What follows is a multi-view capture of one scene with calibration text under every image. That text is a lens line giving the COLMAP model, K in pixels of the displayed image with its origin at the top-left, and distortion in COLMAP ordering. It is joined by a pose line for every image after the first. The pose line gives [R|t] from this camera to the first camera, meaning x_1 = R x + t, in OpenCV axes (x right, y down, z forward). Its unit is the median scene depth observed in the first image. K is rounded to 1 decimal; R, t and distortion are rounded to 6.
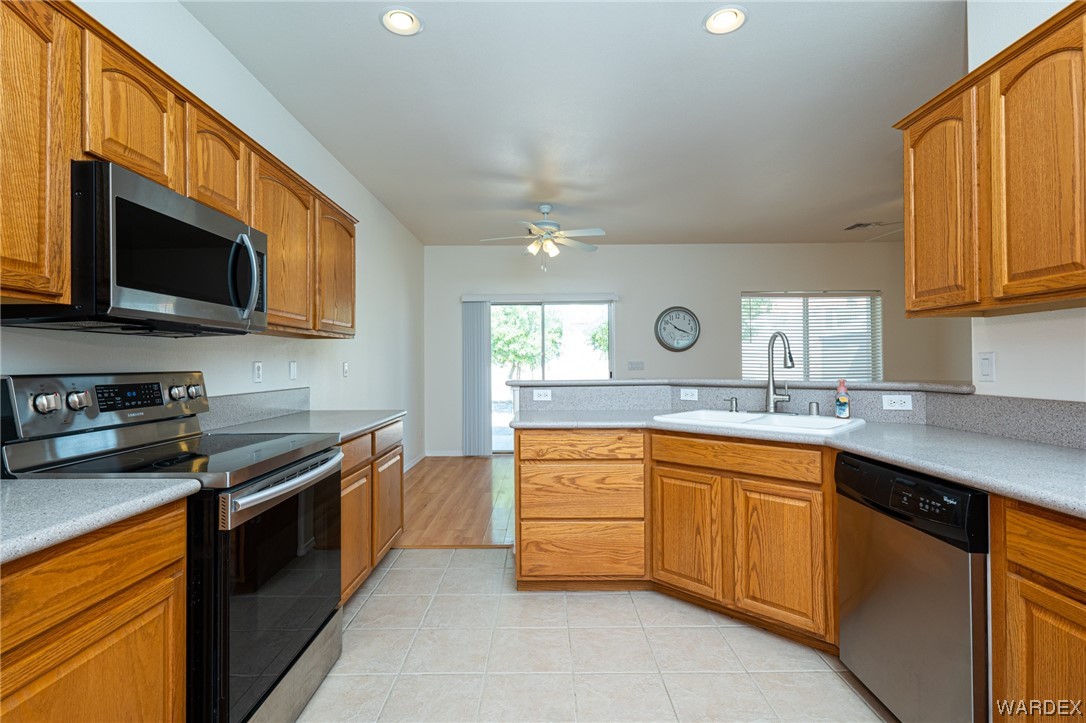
lens RADIAL K [[506.5, 0, 540.3], [0, 506.5, 358.7], [0, 0, 1]] dist [0.000413, 0.000632]
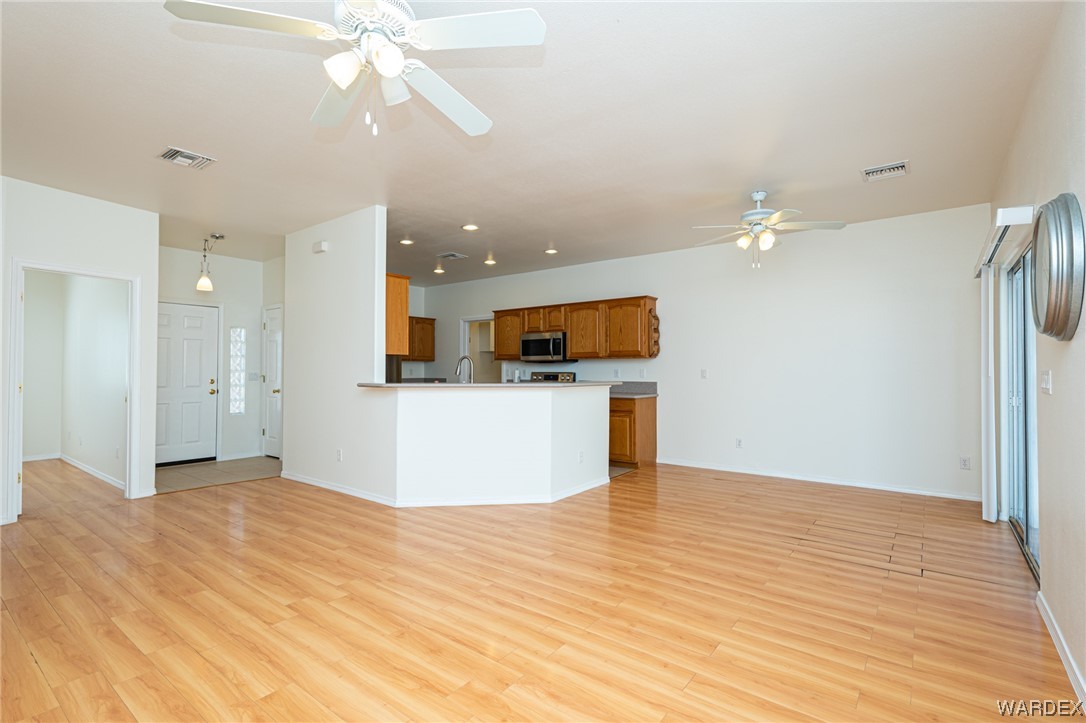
lens RADIAL K [[509.0, 0, 539.0], [0, 509.0, 361.6], [0, 0, 1]] dist [0.003166, 0.000739]
pose [[-0.607777, -0.003817, -0.794098, 1.847036], [0.012832, 0.999811, -0.014626, -0.000648], [0.794004, -0.019079, -0.607613, 2.414127]]
